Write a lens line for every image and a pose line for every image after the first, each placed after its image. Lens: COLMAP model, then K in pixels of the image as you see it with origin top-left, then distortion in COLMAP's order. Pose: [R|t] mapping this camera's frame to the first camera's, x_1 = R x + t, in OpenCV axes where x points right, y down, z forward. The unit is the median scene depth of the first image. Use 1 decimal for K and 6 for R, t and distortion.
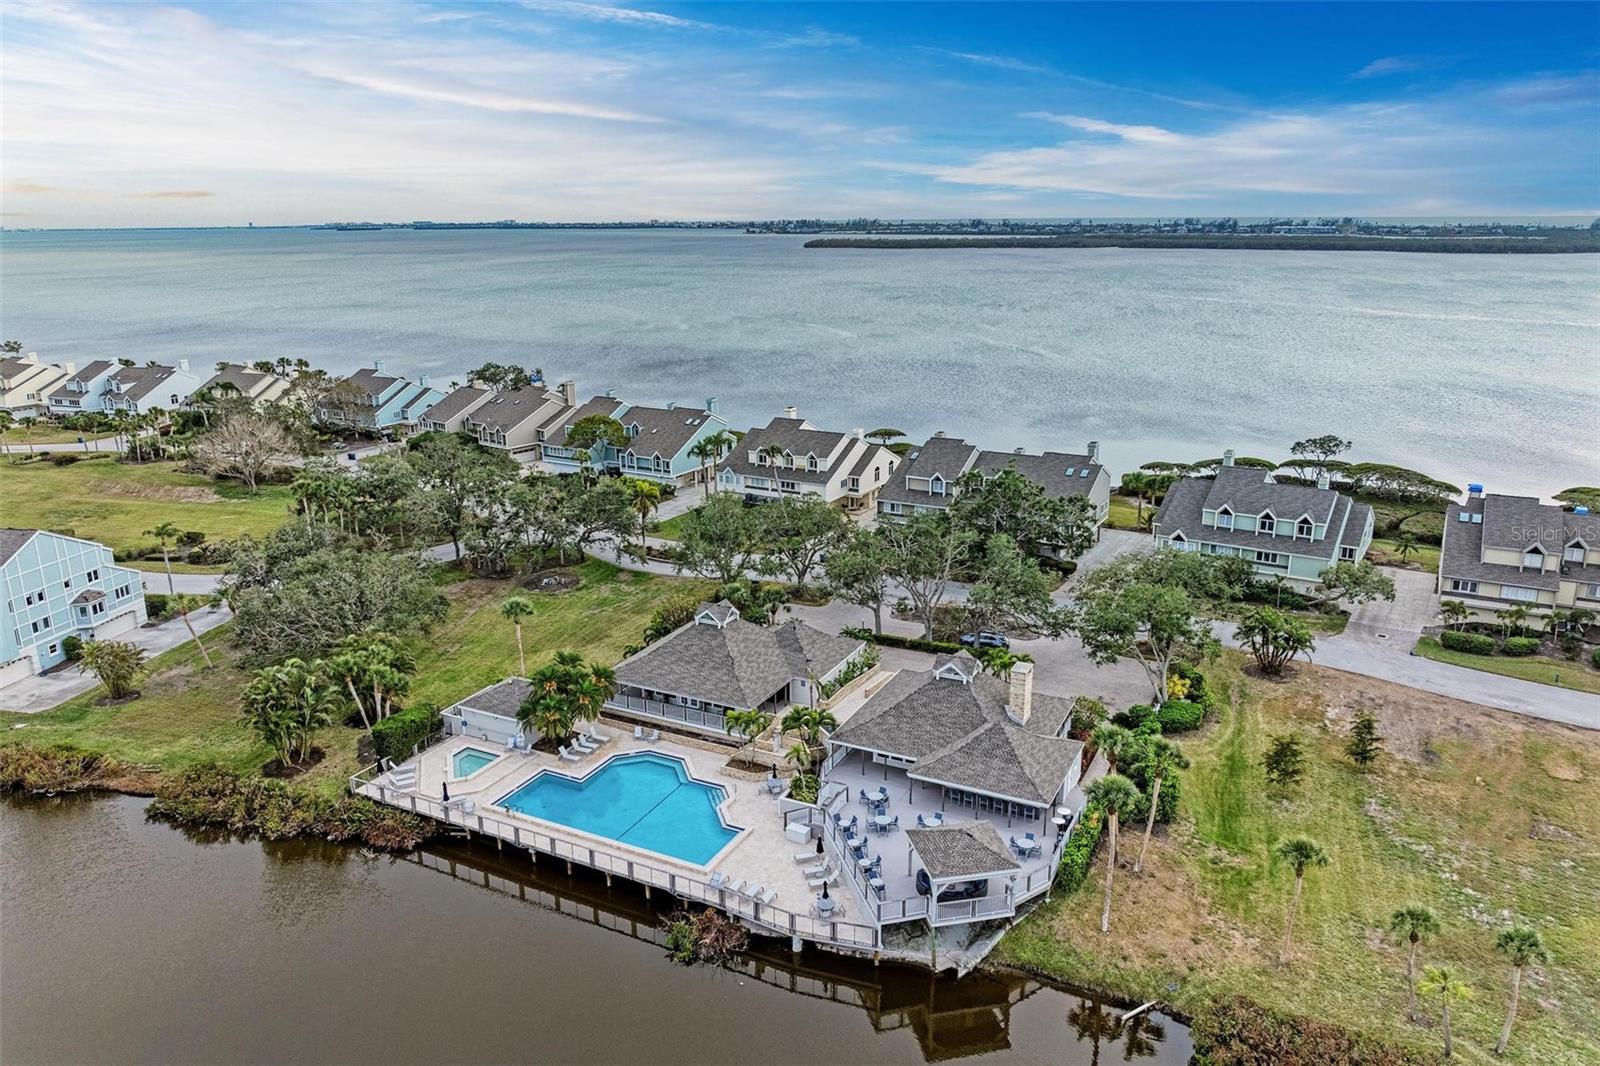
lens RADIAL K [[1118.6, 0, 800.0], [0, 1118.6, 533.0], [0, 0, 1]] dist [-0.019850, -0.000906]
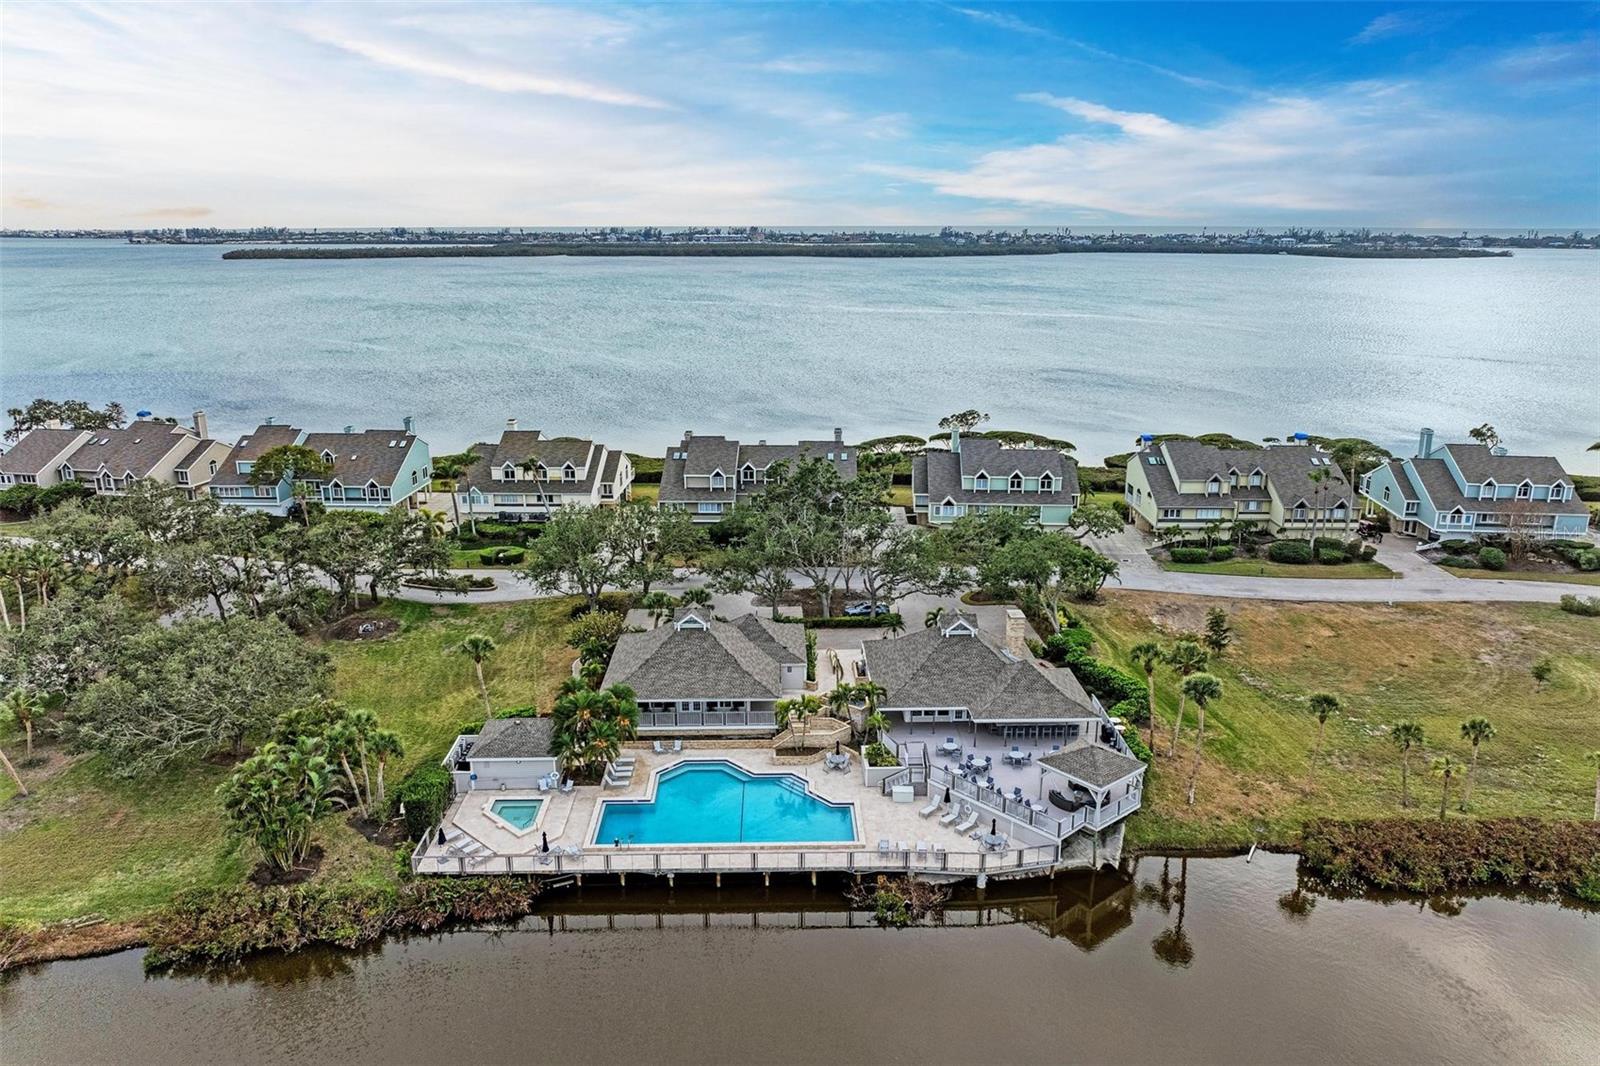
lens RADIAL K [[1118.6, 0, 800.0], [0, 1118.6, 533.0], [0, 0, 1]] dist [-0.019850, -0.000906]
pose [[0.879340, -0.118643, 0.461178, -0.430363], [0.122100, 0.992264, 0.022461, -0.012532], [-0.460275, 0.036559, 0.887023, 0.065854]]
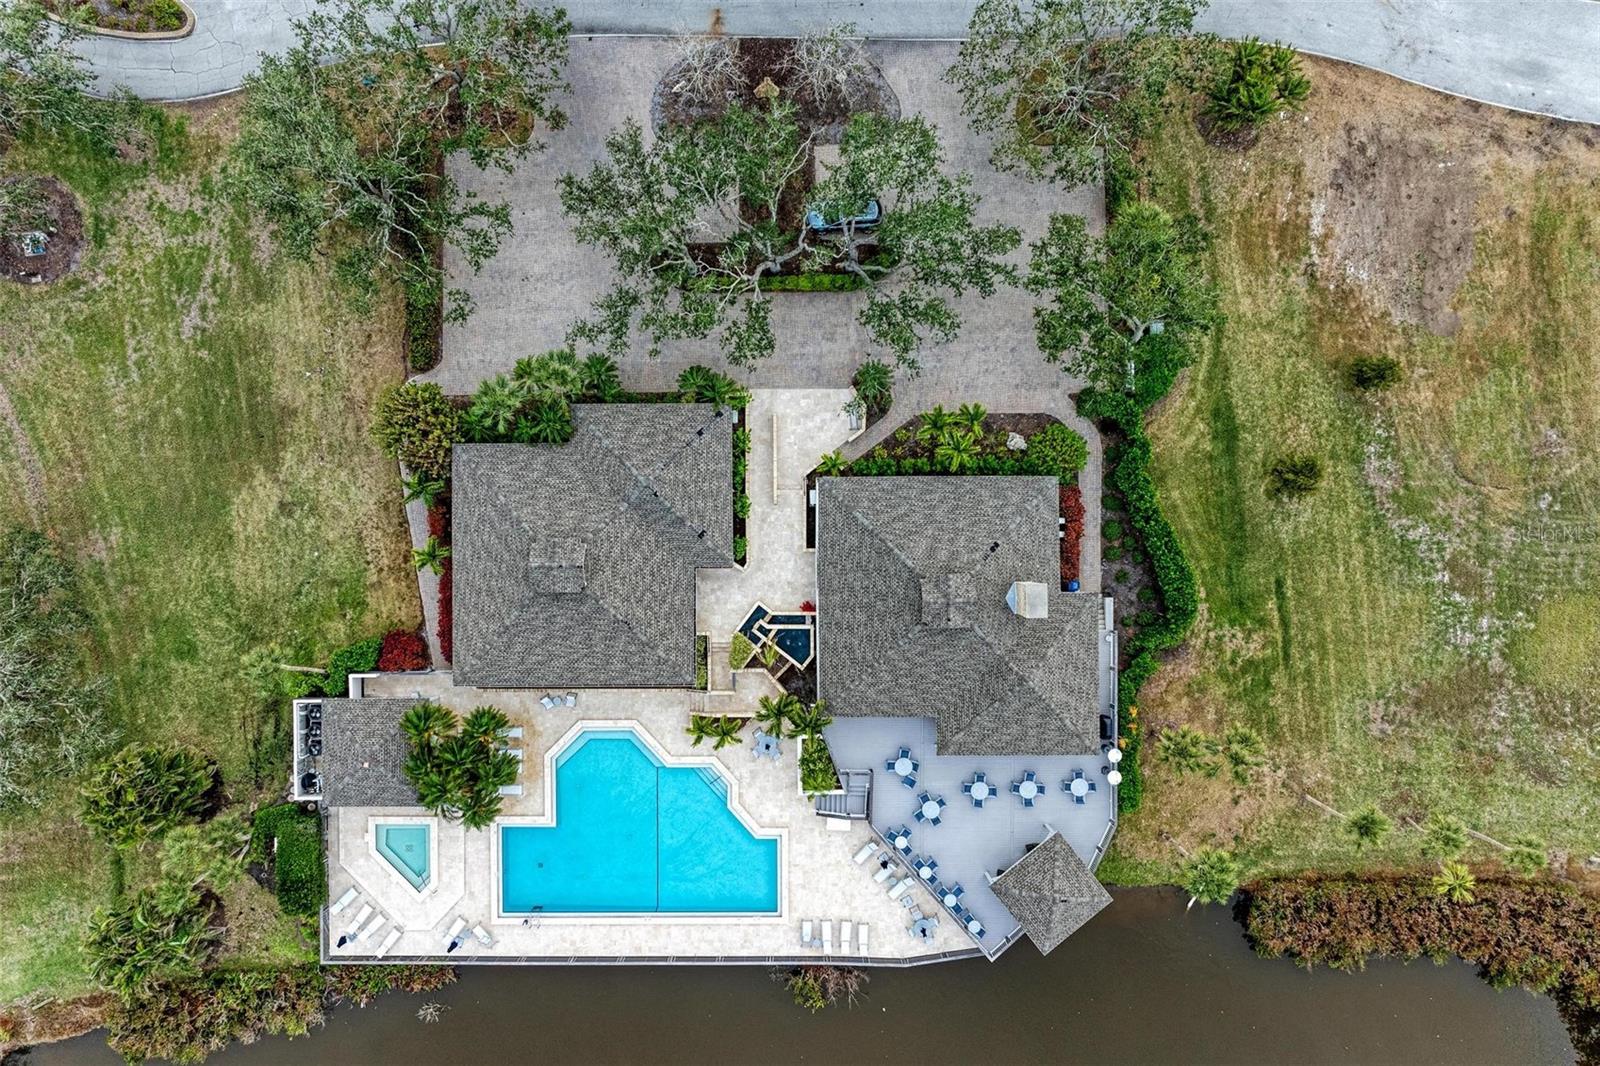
lens RADIAL K [[1118.6, 0, 800.0], [0, 1118.6, 533.0], [0, 0, 1]] dist [-0.019850, -0.000906]
pose [[0.888725, -0.458158, 0.016101, 0.051278], [0.112367, 0.251747, 0.961248, -0.543175], [-0.444457, -0.852475, 0.275216, 0.748661]]
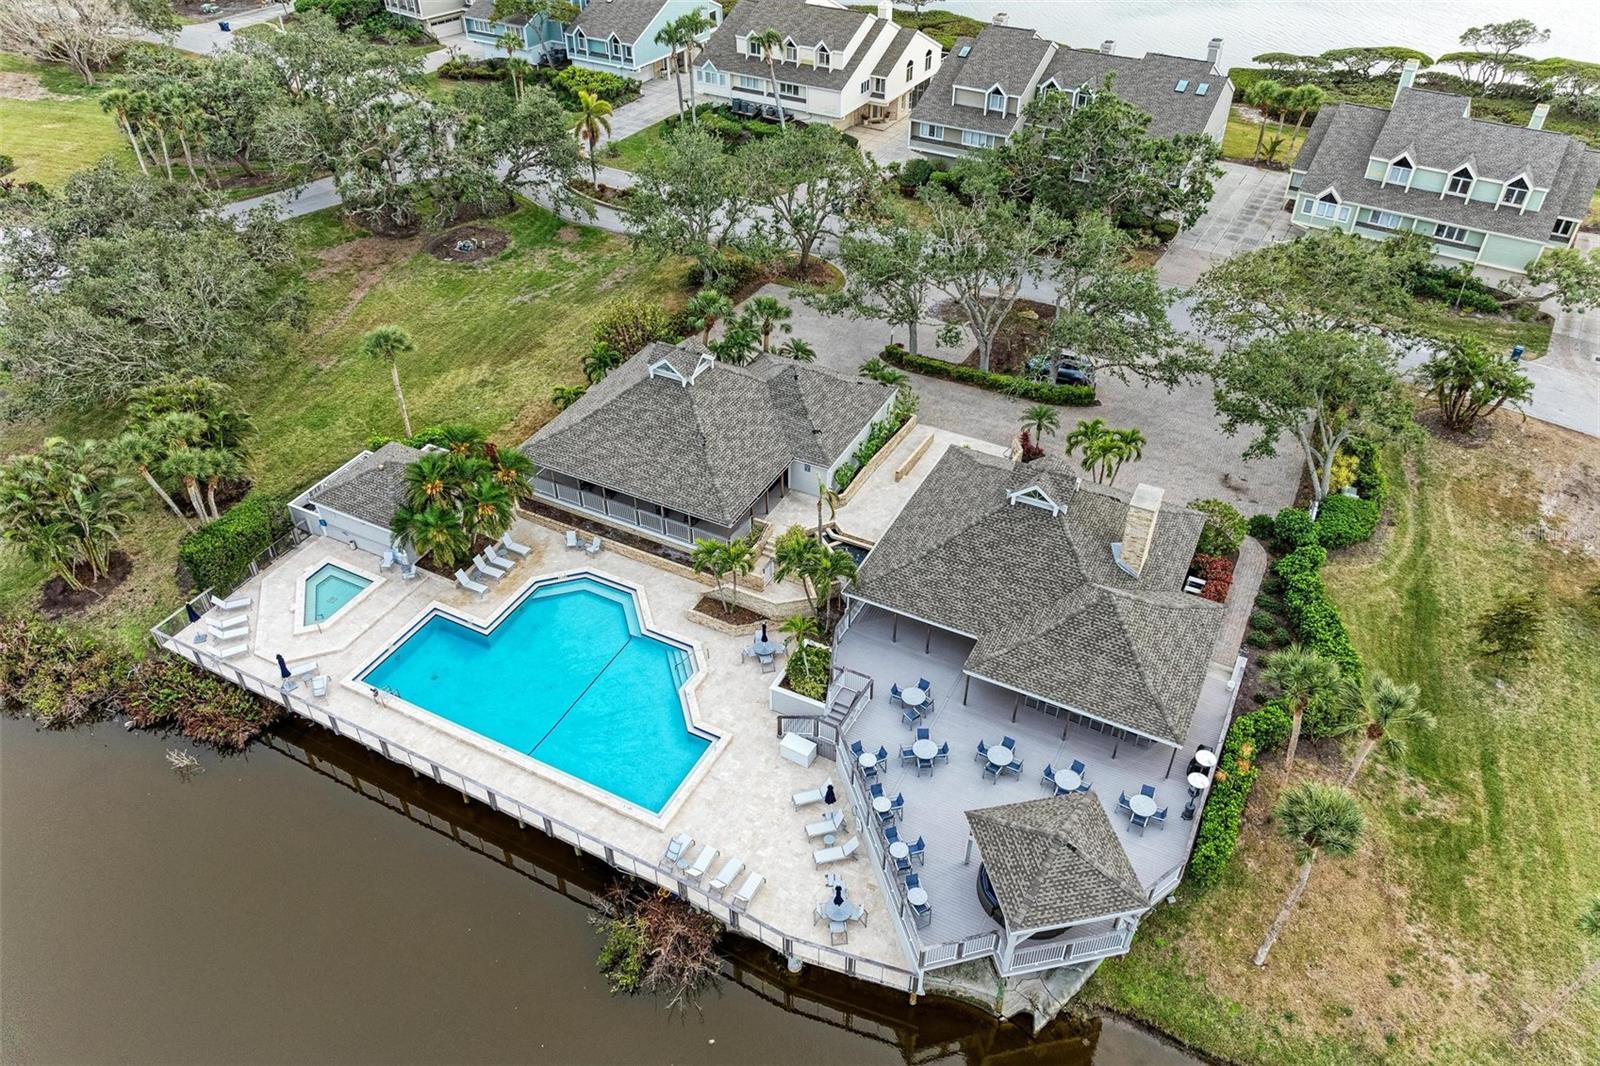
lens RADIAL K [[1118.6, 0, 800.0], [0, 1118.6, 533.0], [0, 0, 1]] dist [-0.019850, -0.000906]
pose [[0.999944, 0.010539, 0.000591, -0.001774], [-0.009958, 0.923246, 0.384080, -0.088500], [0.003502, -0.384065, 0.923299, 0.328781]]
